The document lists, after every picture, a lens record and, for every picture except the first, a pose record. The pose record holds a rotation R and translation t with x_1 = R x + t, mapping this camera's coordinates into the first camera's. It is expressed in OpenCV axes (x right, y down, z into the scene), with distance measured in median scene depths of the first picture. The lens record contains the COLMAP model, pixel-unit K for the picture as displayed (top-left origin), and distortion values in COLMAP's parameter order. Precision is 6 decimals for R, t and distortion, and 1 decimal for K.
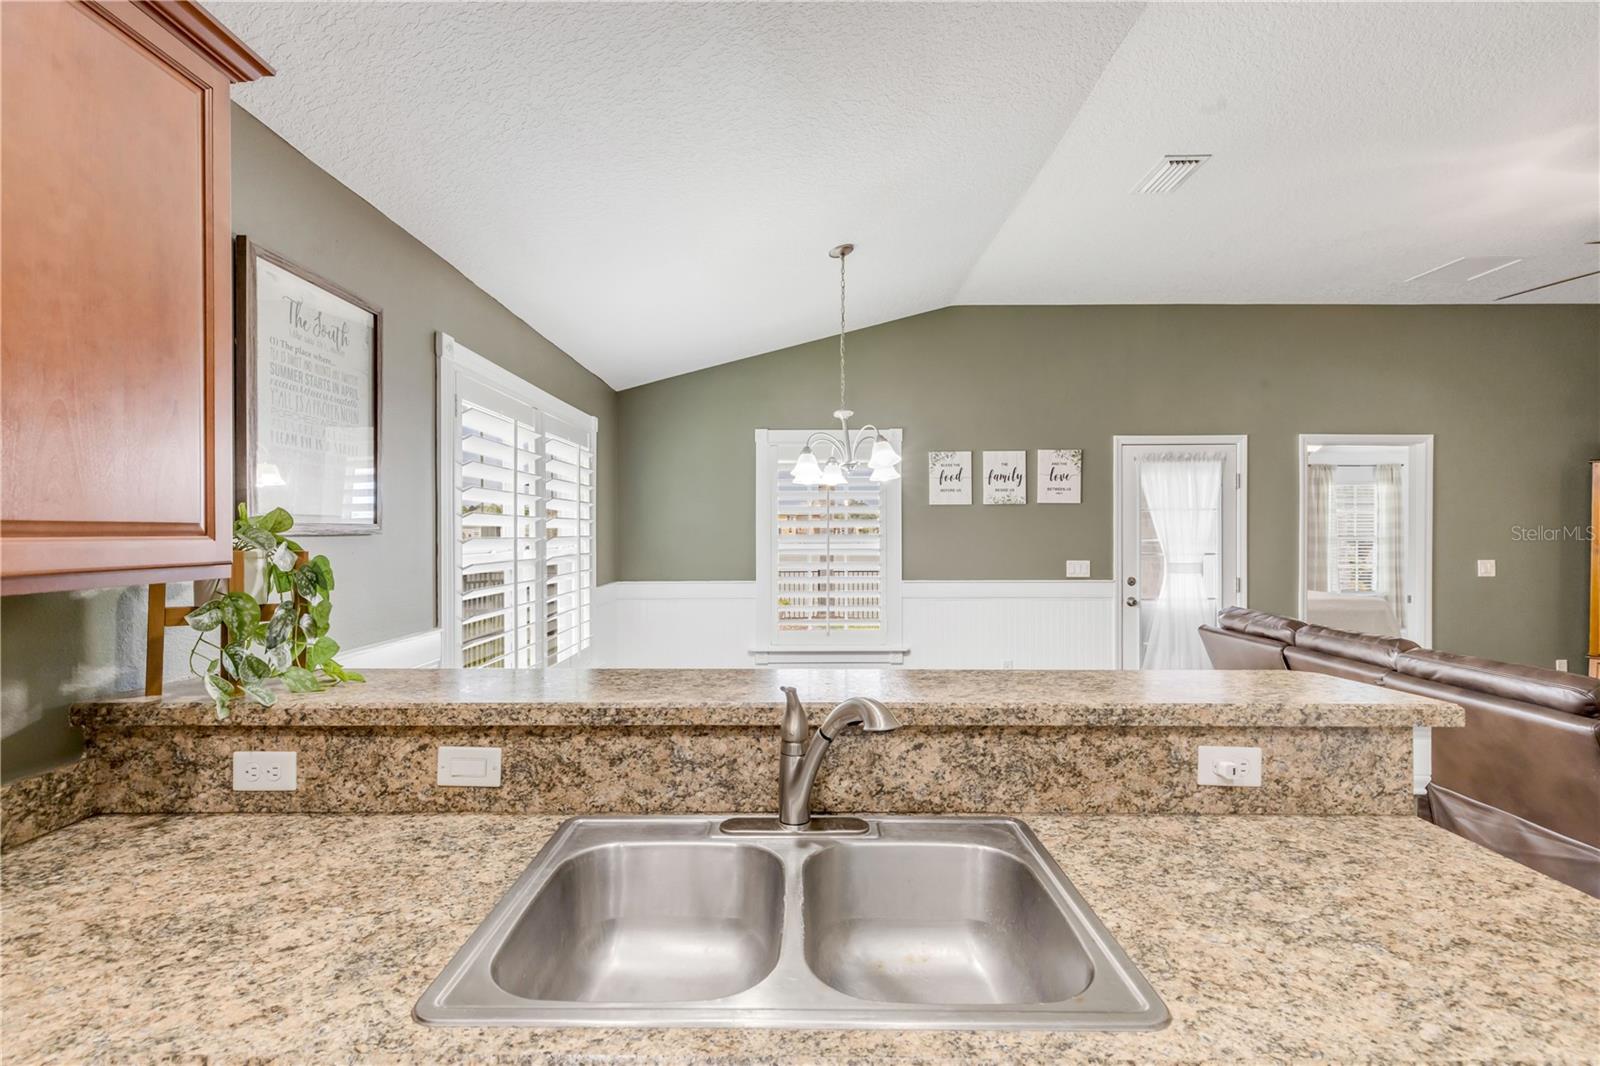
lens RADIAL K [[719.9, 0, 799.6], [0, 719.9, 526.0], [0, 0, 1]] dist [0.007842, -0.002784]
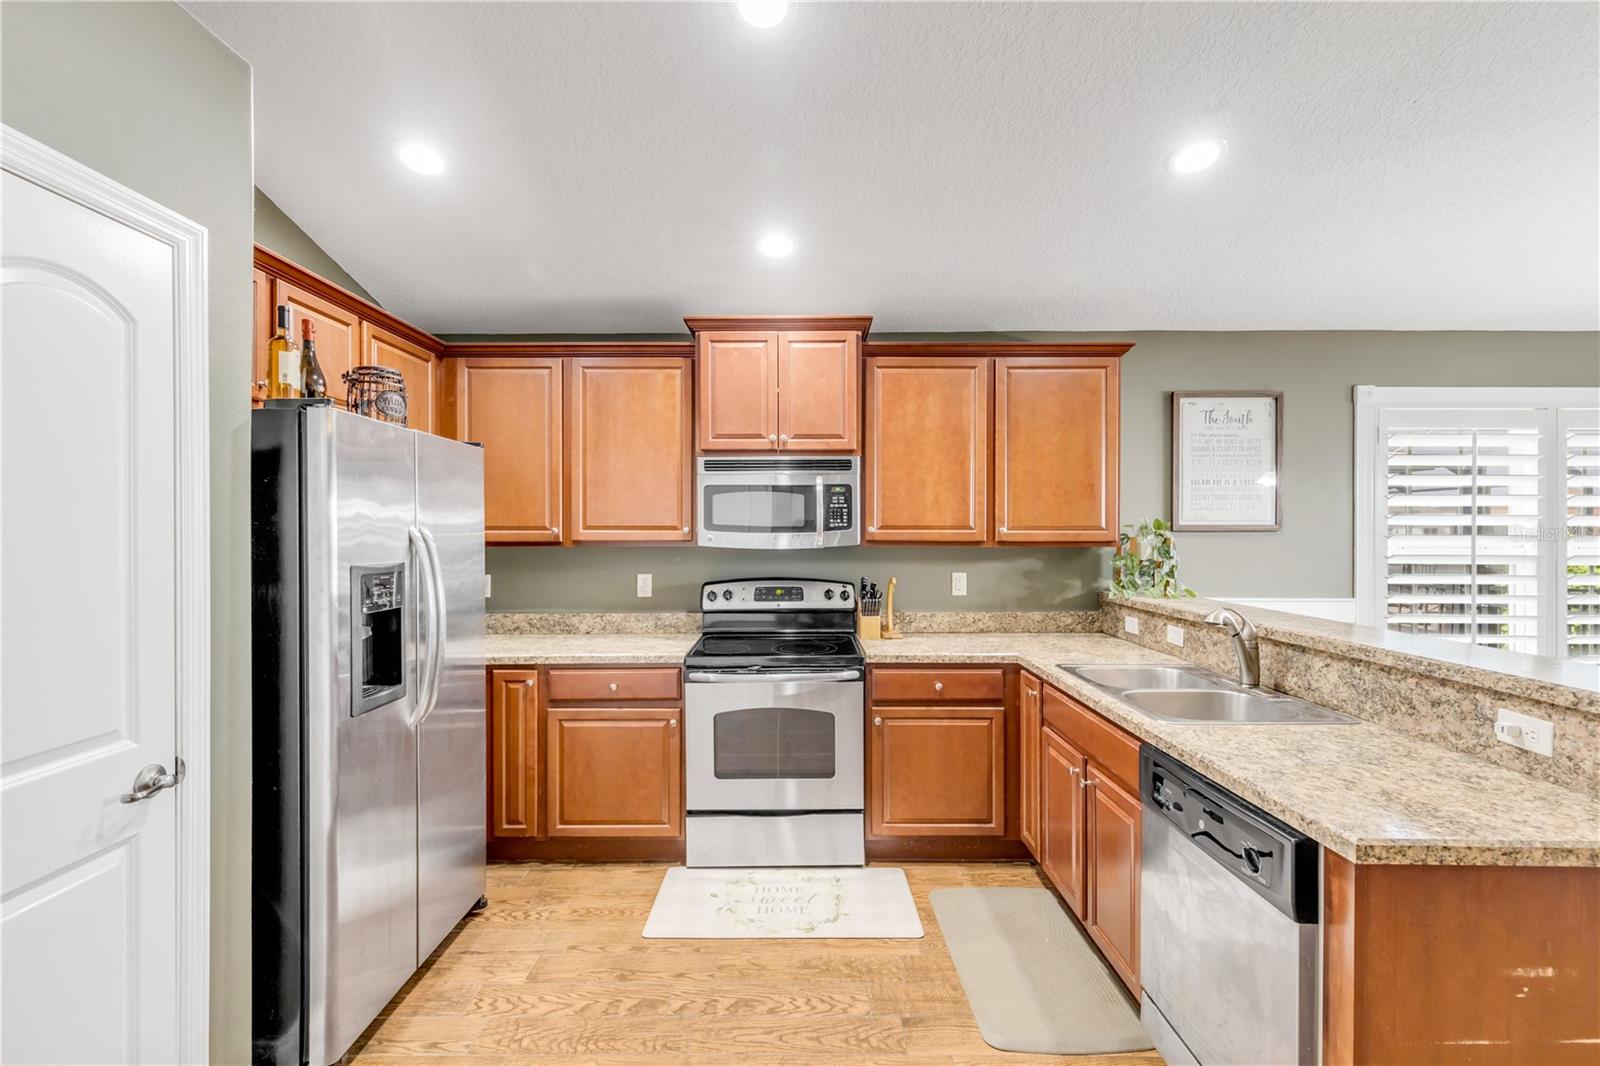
lens RADIAL K [[719.9, 0, 796.2], [0, 719.9, 545.7], [0, 0, 1]] dist [0.007842, -0.002784]
pose [[0.002470, 0.021369, -0.999769, 1.732393], [0.005623, 0.999756, 0.021383, 0.005774], [0.999981, -0.005674, 0.002349, -0.158910]]
